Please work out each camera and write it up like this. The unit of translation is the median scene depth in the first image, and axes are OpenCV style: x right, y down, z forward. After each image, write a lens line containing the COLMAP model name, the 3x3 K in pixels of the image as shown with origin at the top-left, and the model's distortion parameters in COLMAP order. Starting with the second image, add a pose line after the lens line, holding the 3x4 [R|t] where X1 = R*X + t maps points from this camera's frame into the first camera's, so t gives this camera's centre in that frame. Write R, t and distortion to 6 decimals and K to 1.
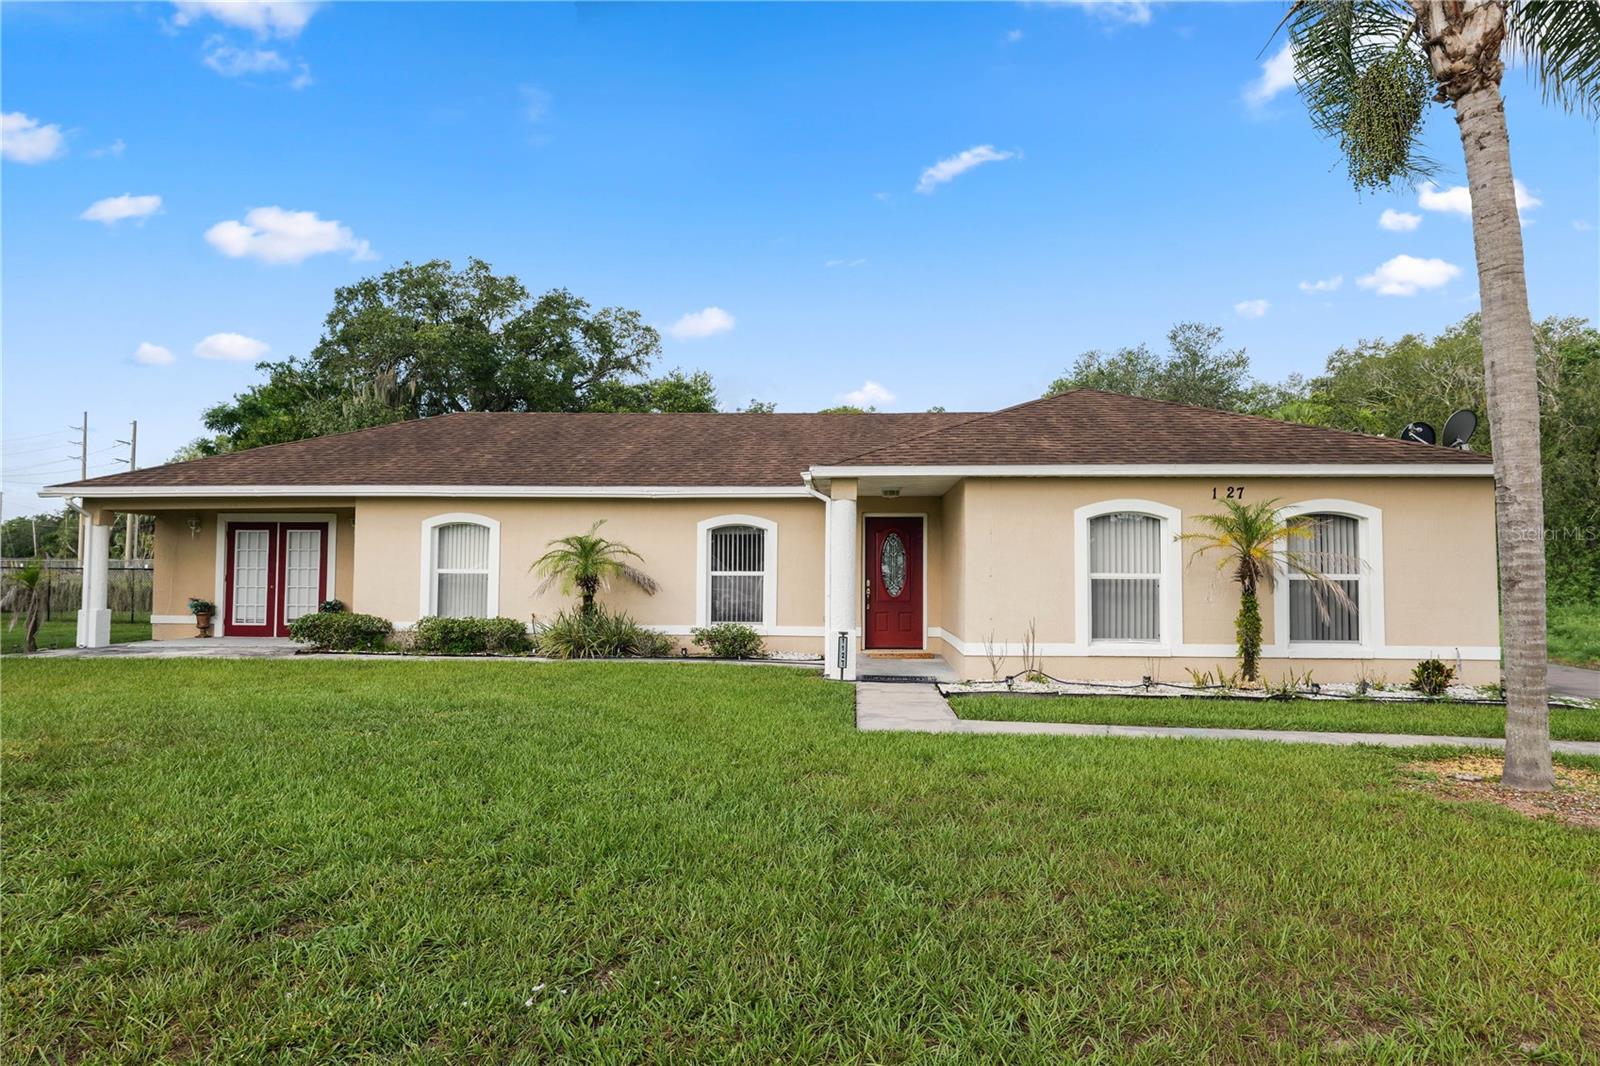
lens RADIAL K [[947.0, 0, 797.4], [0, 947.0, 525.5], [0, 0, 1]] dist [0.007316, -0.005802]
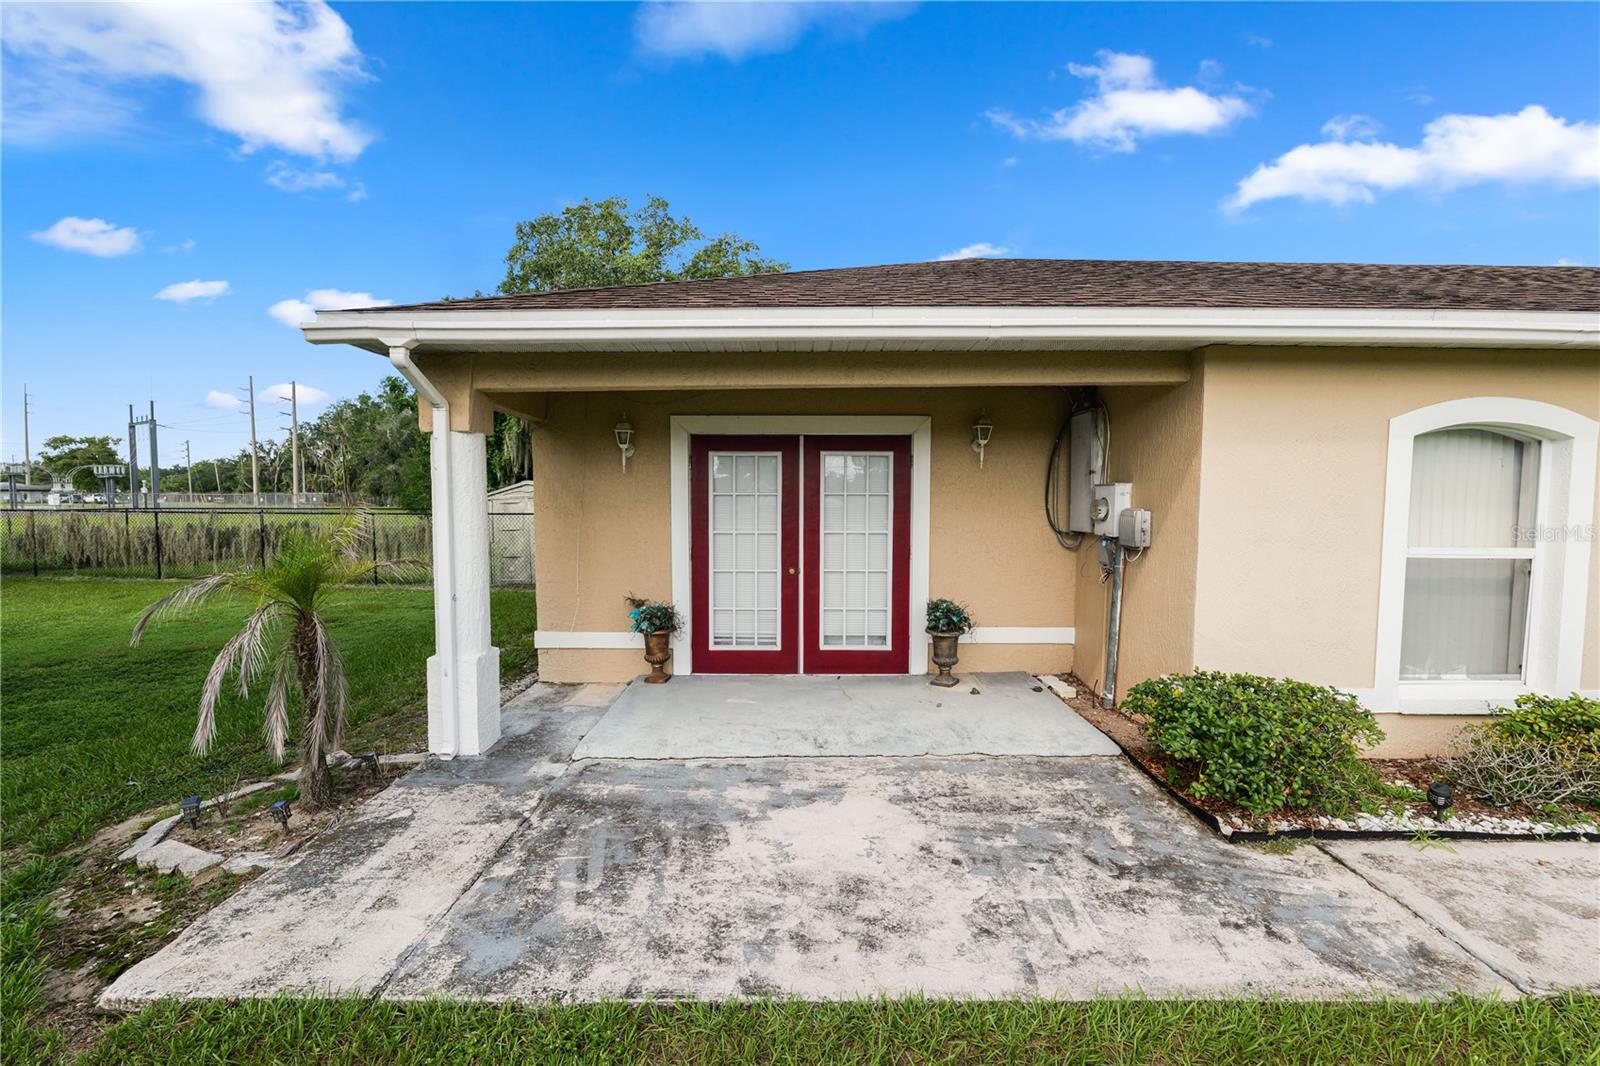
lens RADIAL K [[655.4, 0, 796.1], [0, 655.4, 531.8], [0, 0, 1]] dist [-0.011176, 0.000159]
pose [[0.998690, -0.004976, 0.050932, -0.679702], [-0.000021, 0.995221, 0.097650, 0.015359], [-0.051174, -0.097523, 0.993917, 0.805459]]
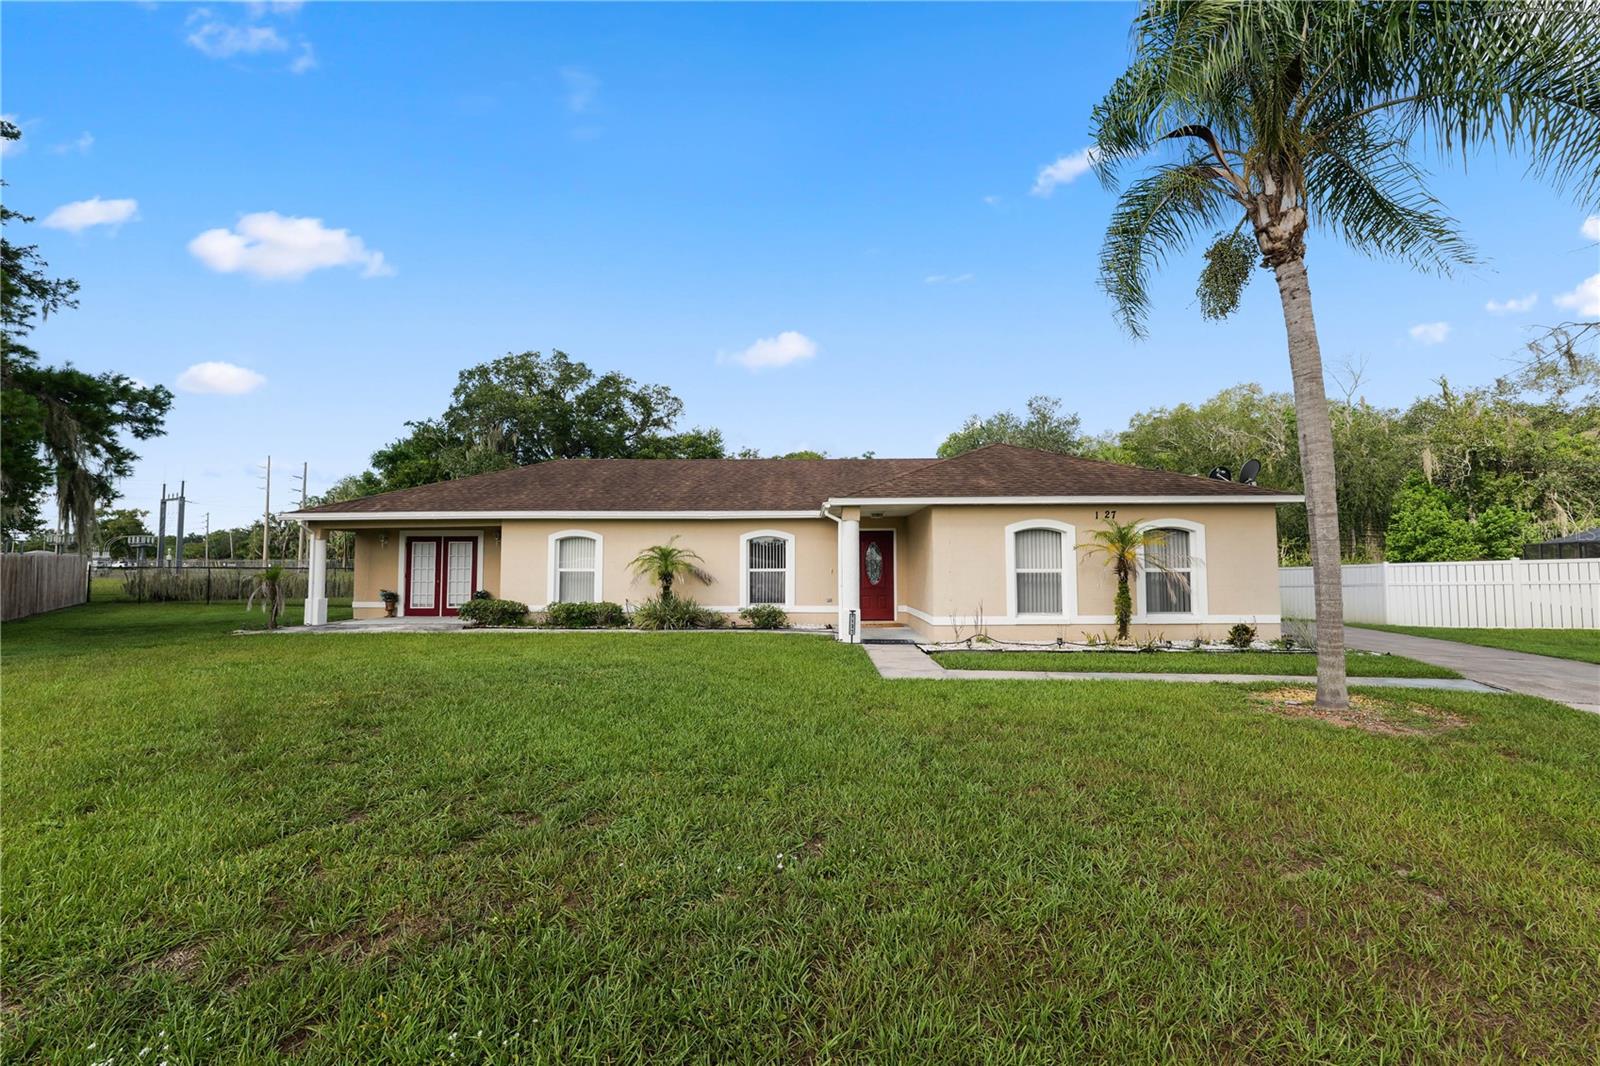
lens RADIAL K [[655.4, 0, 794.7], [0, 655.4, 523.1], [0, 0, 1]] dist [-0.011176, 0.000159]
pose [[0.999119, -0.005630, 0.041588, -0.066113], [0.006212, 0.999885, -0.013868, -0.007814], [-0.041506, 0.014114, 0.999039, -0.013854]]
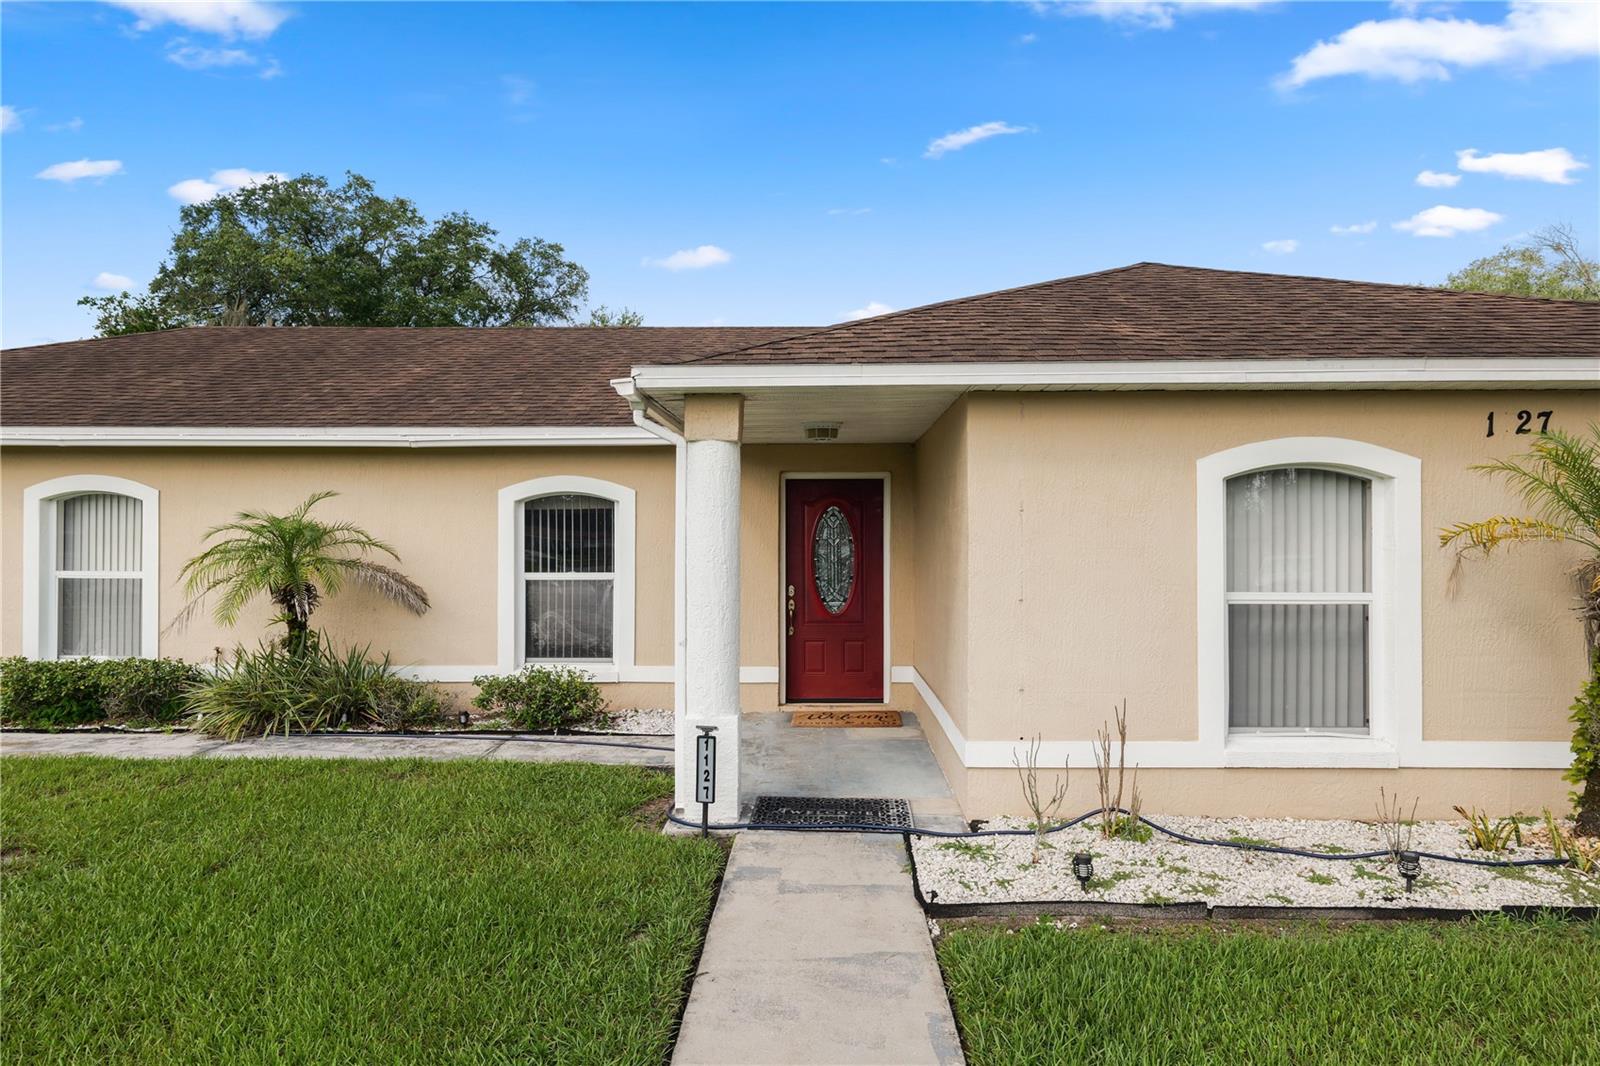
lens RADIAL K [[947.0, 0, 795.3], [0, 947.0, 528.0], [0, 0, 1]] dist [0.007316, -0.005802]
pose [[0.999502, -0.005605, 0.031038, 0.061494], [0.004401, 0.999240, 0.038731, -0.001452], [-0.031232, -0.038575, 0.998768, 0.427644]]
